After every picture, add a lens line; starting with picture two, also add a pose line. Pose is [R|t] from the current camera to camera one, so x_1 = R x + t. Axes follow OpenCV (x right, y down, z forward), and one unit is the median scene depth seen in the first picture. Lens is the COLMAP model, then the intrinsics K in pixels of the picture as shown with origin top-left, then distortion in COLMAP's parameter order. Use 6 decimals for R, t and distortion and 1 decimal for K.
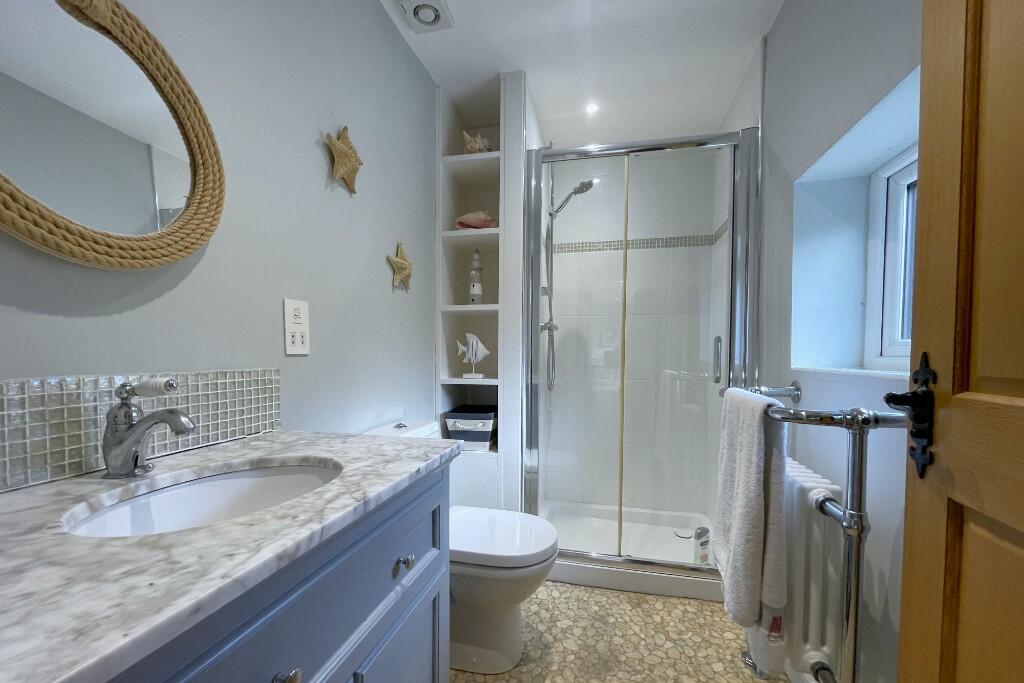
lens RADIAL K [[396.4, 0, 525.4], [0, 396.4, 362.5], [0, 0, 1]] dist [-0.001913, 0.003006]
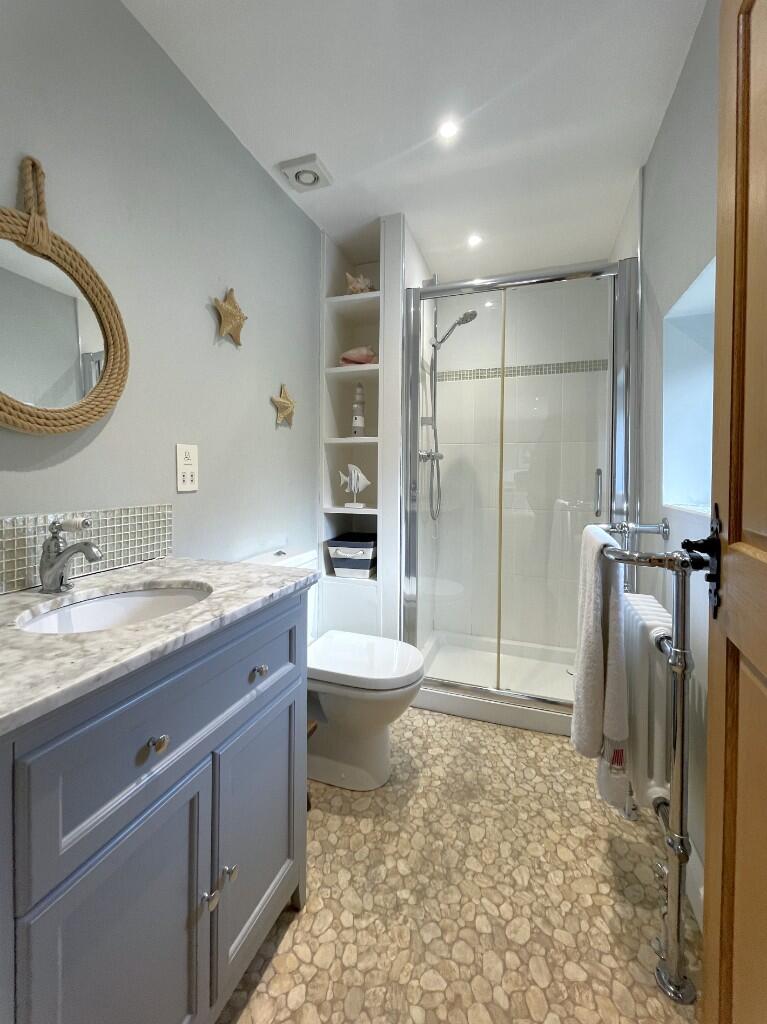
lens RADIAL K [[415.7, 0, 384.1], [0, 415.7, 477.3], [0, 0, 1]] dist [0.000364, -0.000151]
pose [[0.993754, 0.004518, -0.111499, 0.099901], [-0.006433, 0.999838, -0.016823, -0.032803], [0.111405, 0.017435, 0.993622, -0.109379]]
